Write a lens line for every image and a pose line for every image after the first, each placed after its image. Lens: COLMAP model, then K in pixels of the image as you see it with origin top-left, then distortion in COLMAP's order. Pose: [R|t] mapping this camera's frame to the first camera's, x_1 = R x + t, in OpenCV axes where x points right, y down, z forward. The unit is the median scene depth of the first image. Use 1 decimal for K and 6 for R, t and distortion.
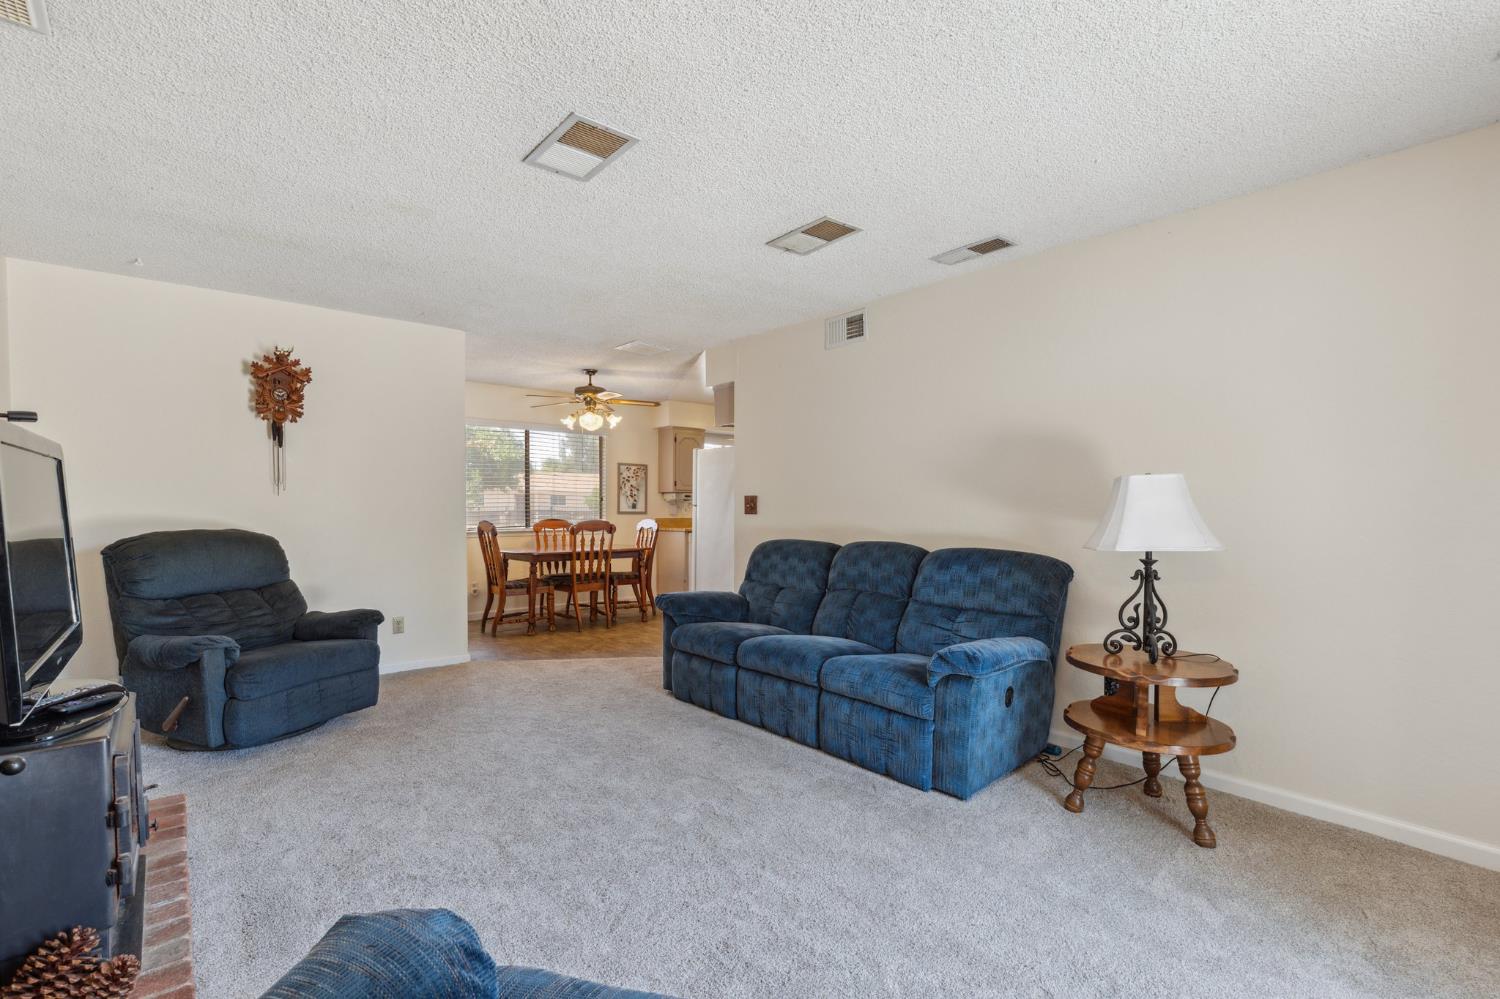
lens RADIAL K [[686.2, 0, 751.8], [0, 686.2, 485.6], [0, 0, 1]] dist [0.017255, -0.009369]
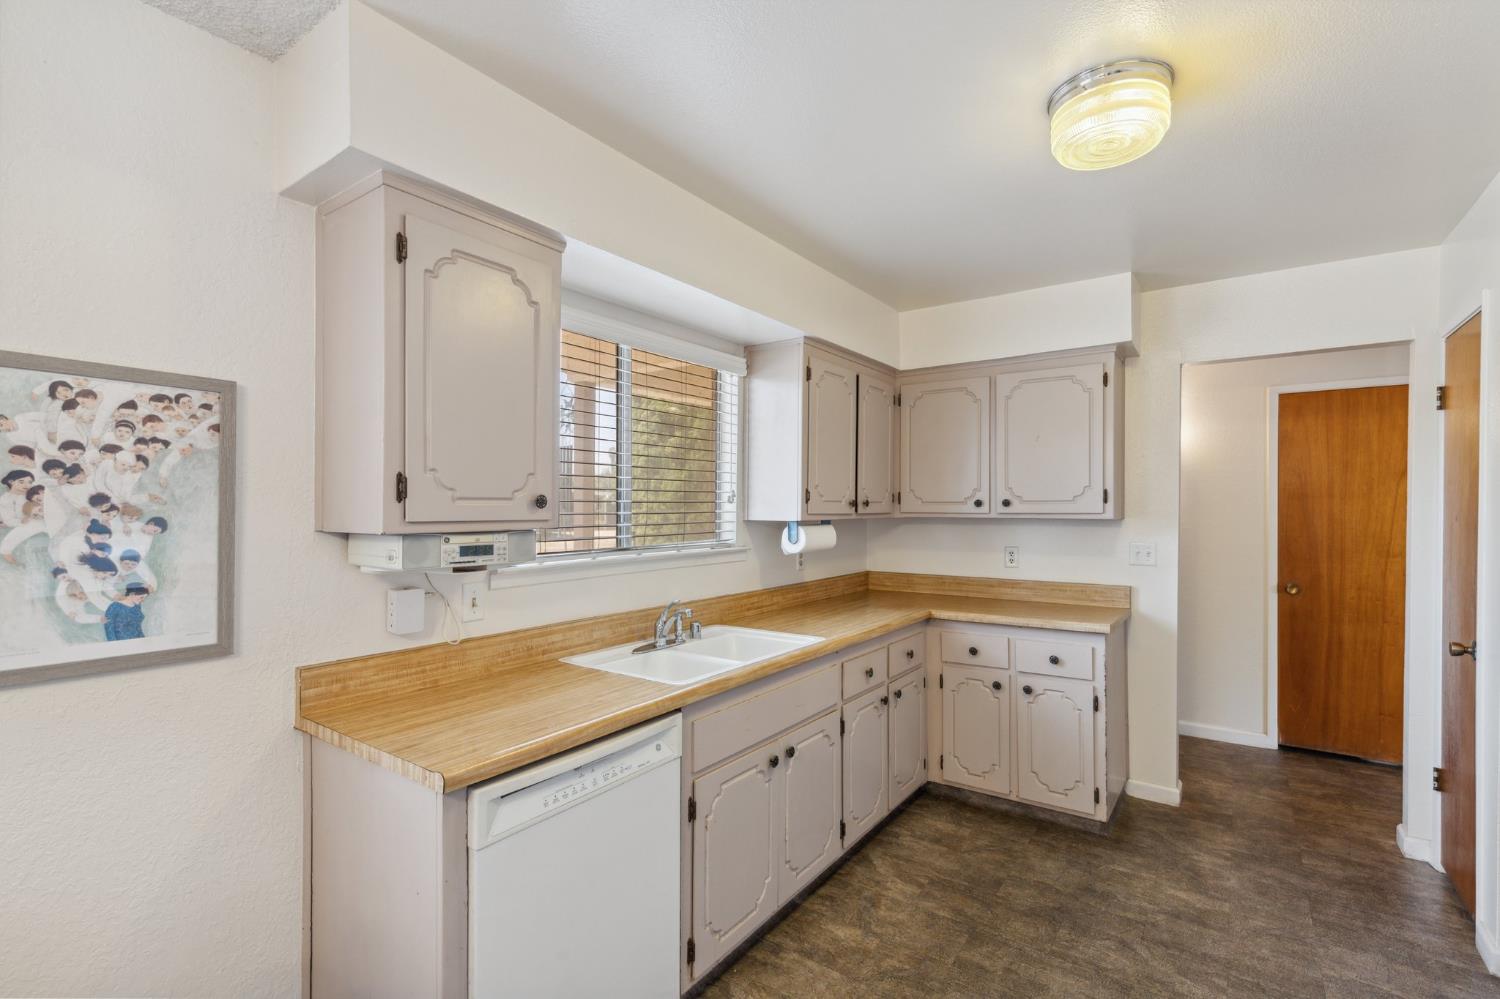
lens RADIAL K [[677.9, 0, 751.0], [0, 677.9, 507.7], [0, 0, 1]] dist [0.008478, -0.001449]
pose [[0.971990, 0.001869, 0.235015, -0.078164], [-0.010674, 0.999288, 0.036199, -0.006811], [-0.234780, -0.037694, 0.971317, 1.003182]]
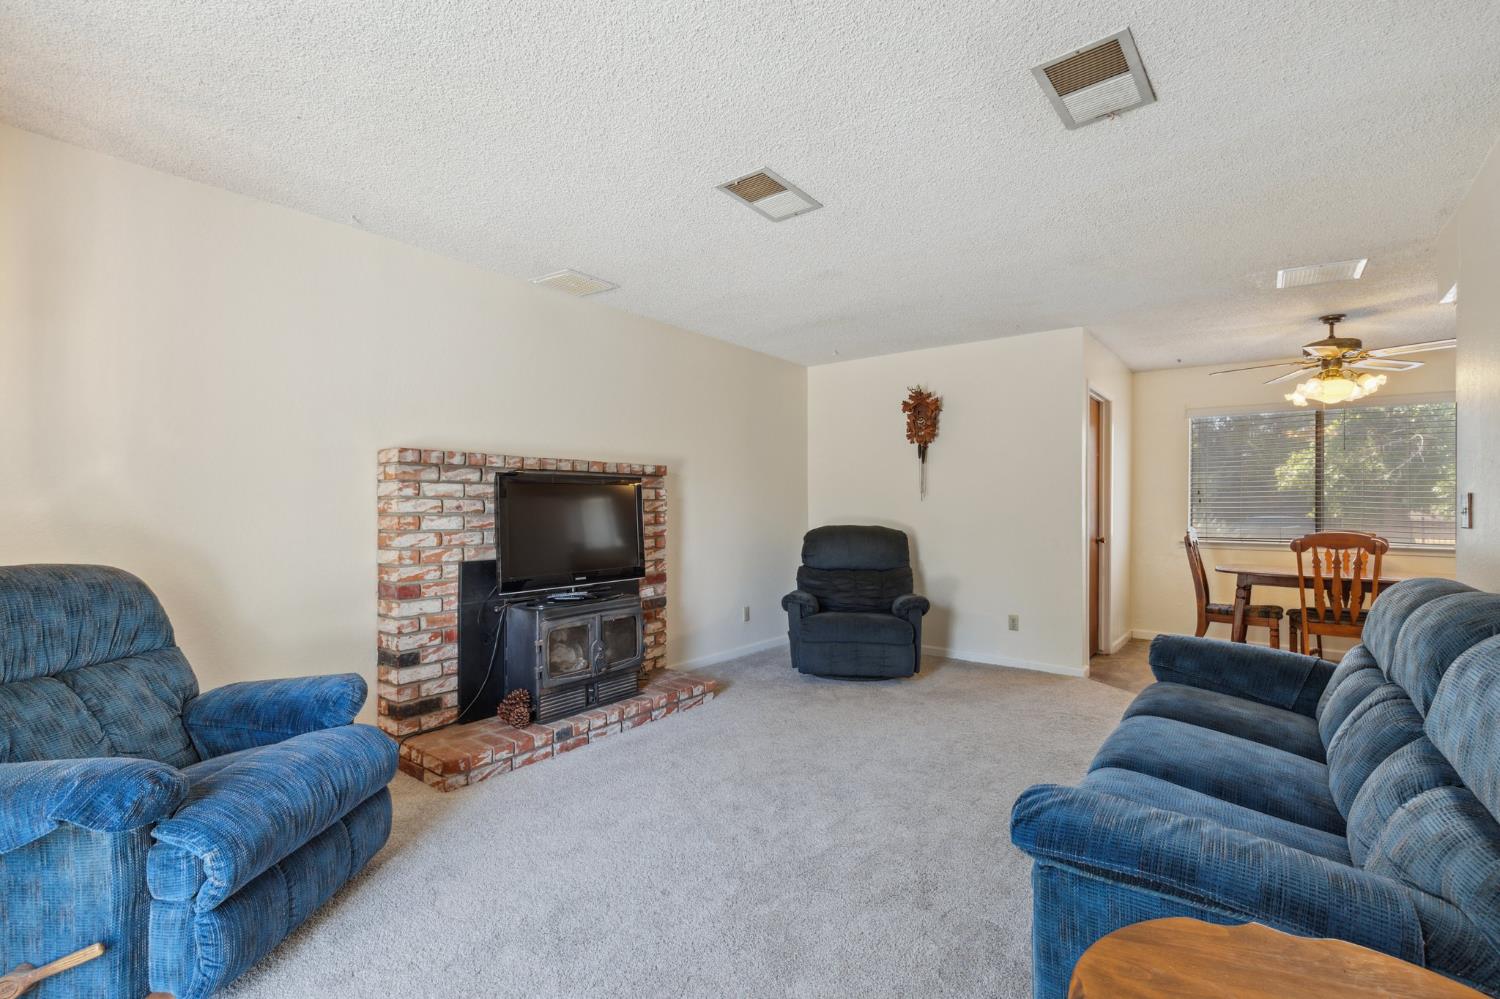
lens RADIAL K [[677.9, 0, 751.0], [0, 677.9, 507.7], [0, 0, 1]] dist [0.008478, -0.001449]
pose [[0.216156, 0.008527, -0.976322, 0.304140], [0.026508, 0.999542, 0.014599, -0.000857], [0.975999, -0.029036, 0.215831, 0.267842]]
